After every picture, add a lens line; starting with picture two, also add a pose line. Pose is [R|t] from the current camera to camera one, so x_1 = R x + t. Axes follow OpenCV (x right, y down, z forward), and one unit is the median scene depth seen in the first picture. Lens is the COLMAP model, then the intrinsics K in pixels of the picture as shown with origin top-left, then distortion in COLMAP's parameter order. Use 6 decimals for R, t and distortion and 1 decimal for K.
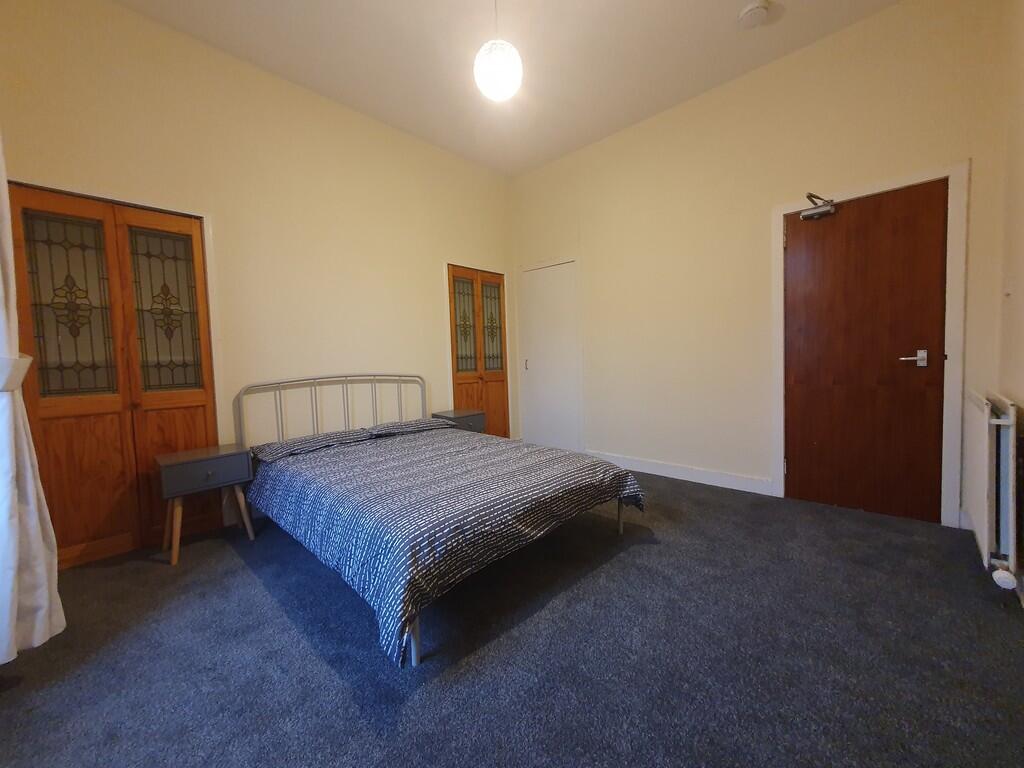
lens RADIAL K [[402.5, 0, 512.0], [0, 402.5, 384.0], [0, 0, 1]] dist [0.001727, 0.000082]
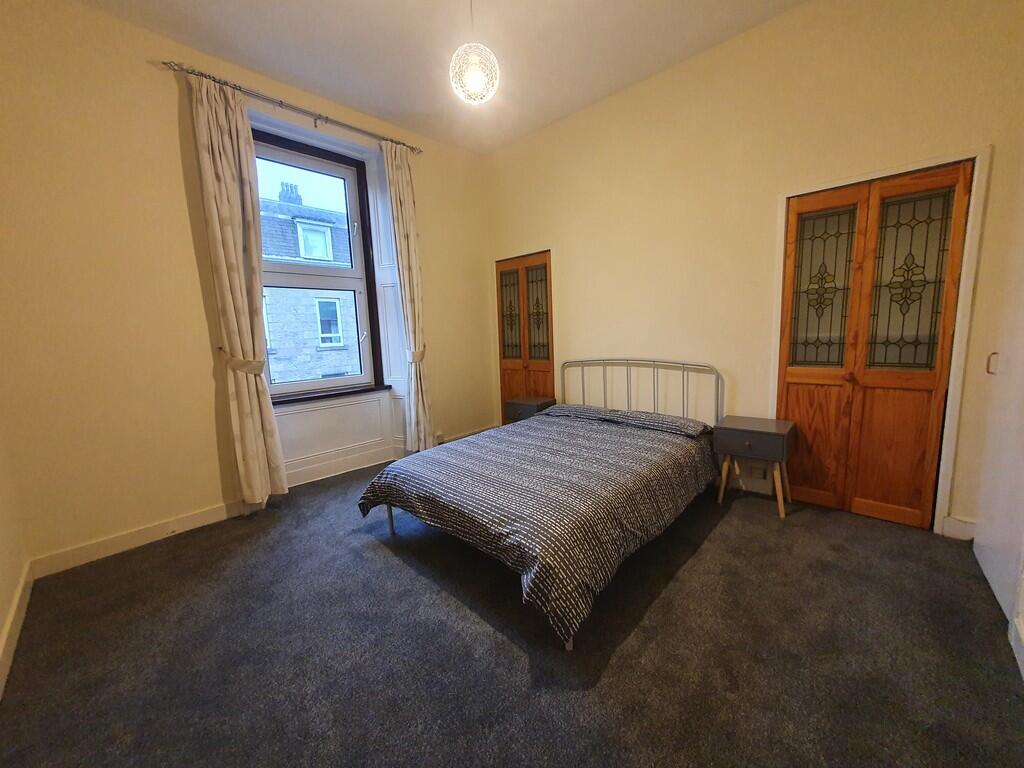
lens RADIAL K [[402.5, 0, 512.0], [0, 402.5, 384.0], [0, 0, 1]] dist [0.001727, 0.000082]
pose [[-0.010782, 0.120358, -0.992672, 0.530329], [-0.060277, 0.990846, 0.120791, -0.052420], [0.998123, 0.061138, -0.003428, 0.567916]]
